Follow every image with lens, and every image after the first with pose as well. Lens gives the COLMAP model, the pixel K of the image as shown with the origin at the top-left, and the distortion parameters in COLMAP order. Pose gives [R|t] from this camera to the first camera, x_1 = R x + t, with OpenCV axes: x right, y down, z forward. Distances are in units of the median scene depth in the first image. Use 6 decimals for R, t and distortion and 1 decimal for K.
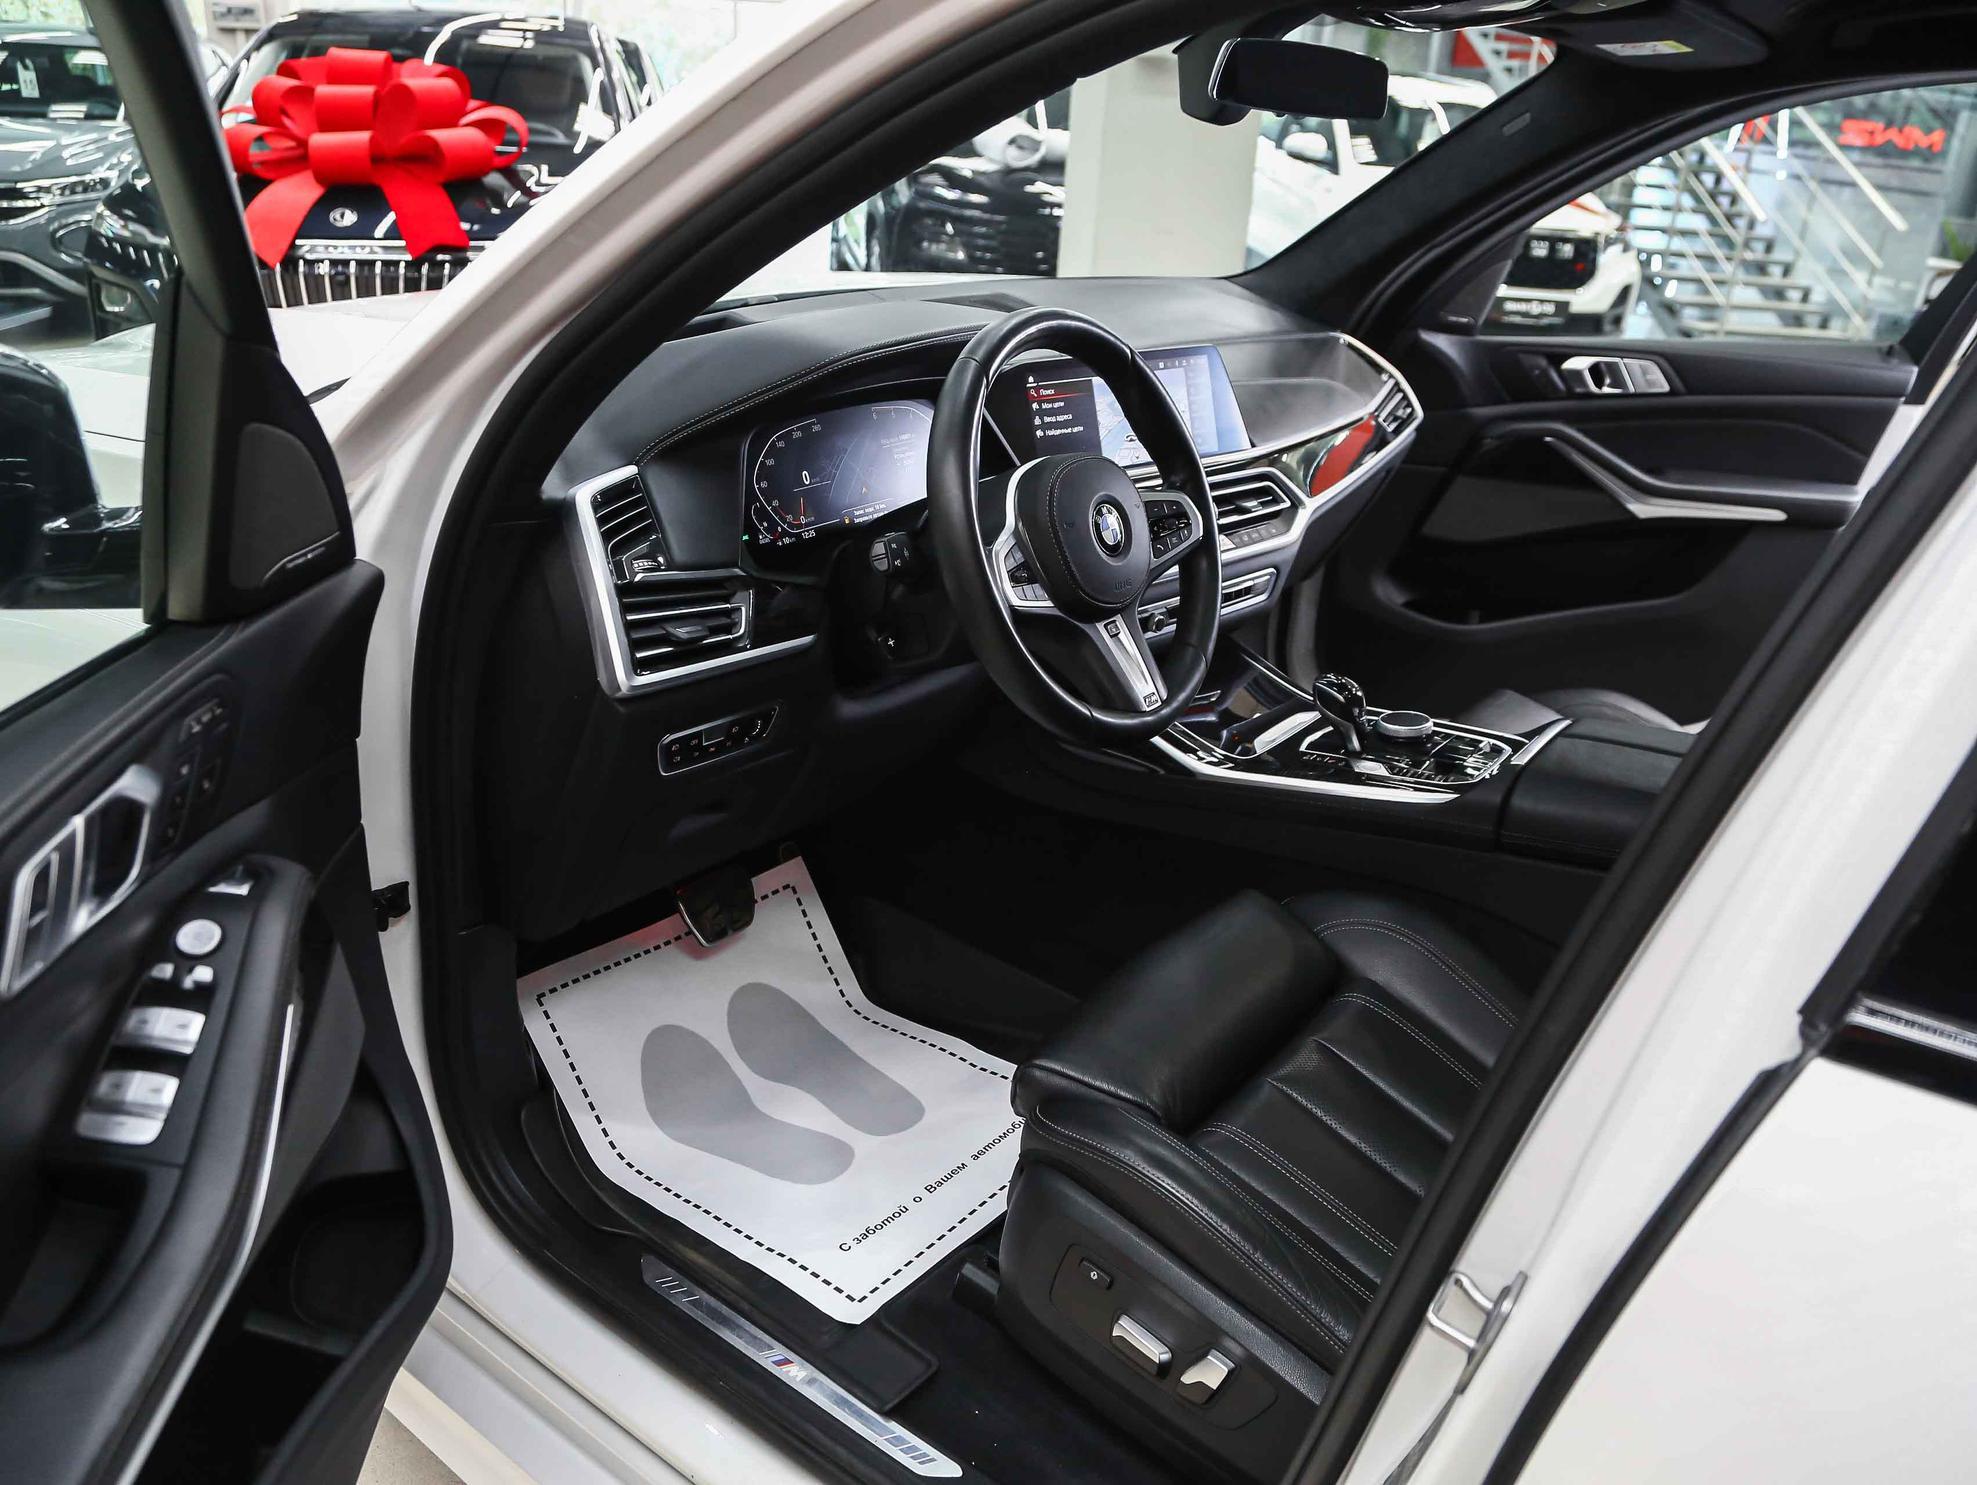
lens RADIAL K [[1587.0, 0, 987.0], [0, 1587.0, 746.1], [0, 0, 1]] dist [-0.062226, 0.011559]
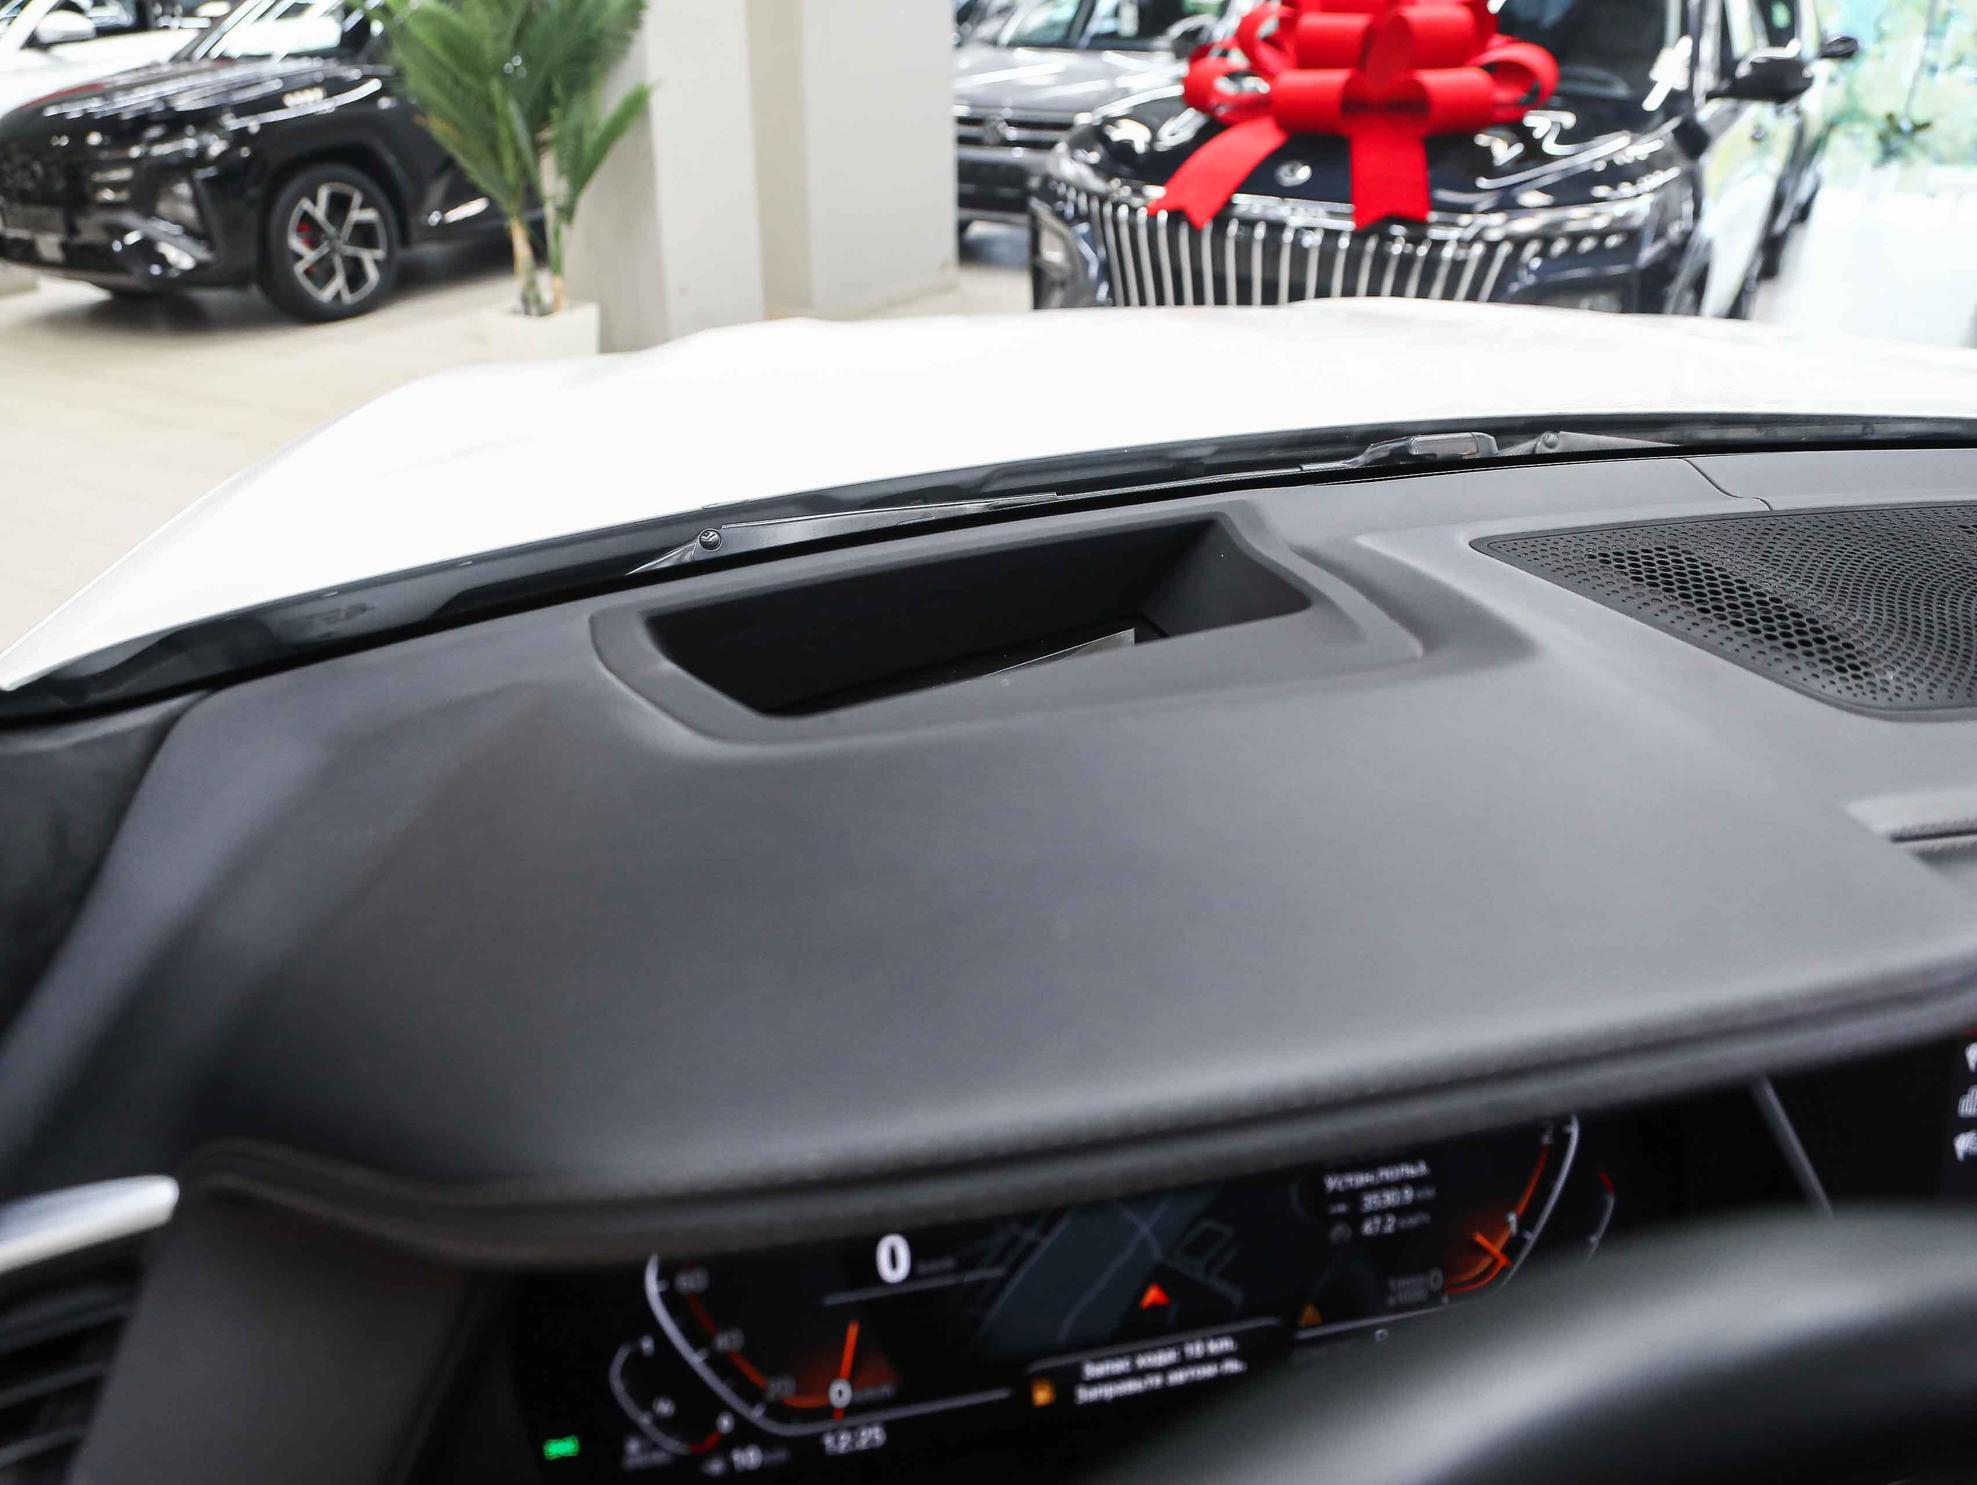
lens RADIAL K [[1541.6, 0, 987.1], [0, 1541.6, 761.3], [0, 0, 1]] dist [-0.109045, 0.030491]
pose [[0.776325, 0.250284, -0.578513, 0.012628], [-0.219139, 0.967706, 0.124592, -0.095588], [0.591014, 0.030051, 0.806101, 0.250871]]
